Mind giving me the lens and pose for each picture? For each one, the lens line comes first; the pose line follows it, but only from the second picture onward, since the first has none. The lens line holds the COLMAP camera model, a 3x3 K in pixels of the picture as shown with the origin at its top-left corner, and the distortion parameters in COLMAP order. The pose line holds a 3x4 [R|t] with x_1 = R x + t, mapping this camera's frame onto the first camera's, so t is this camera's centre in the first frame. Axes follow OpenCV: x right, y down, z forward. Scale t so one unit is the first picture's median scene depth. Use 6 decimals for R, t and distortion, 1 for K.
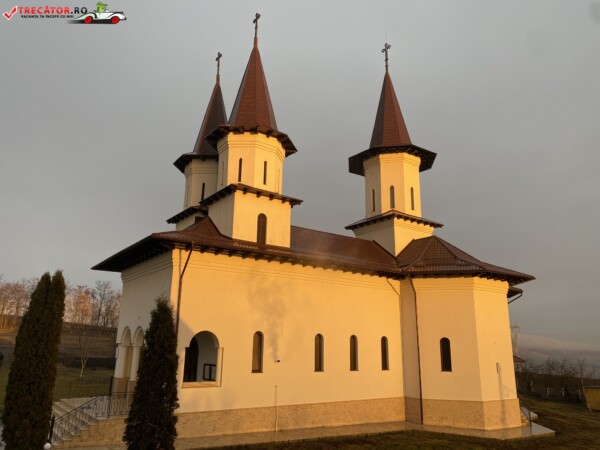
lens RADIAL K [[451.1, 0, 299.1], [0, 451.1, 230.4], [0, 0, 1]] dist [0.029628, -0.024564]
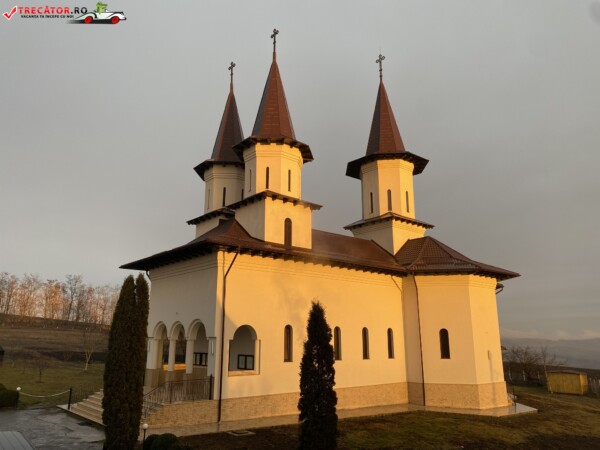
lens RADIAL K [[451.1, 0, 286.9], [0, 451.1, 232.1], [0, 0, 1]] dist [0.029628, -0.024564]
pose [[0.997577, 0.004179, 0.069439, -0.147331], [-0.005607, 0.999776, 0.020394, -0.023287], [-0.069338, -0.020734, 0.997378, -0.086729]]
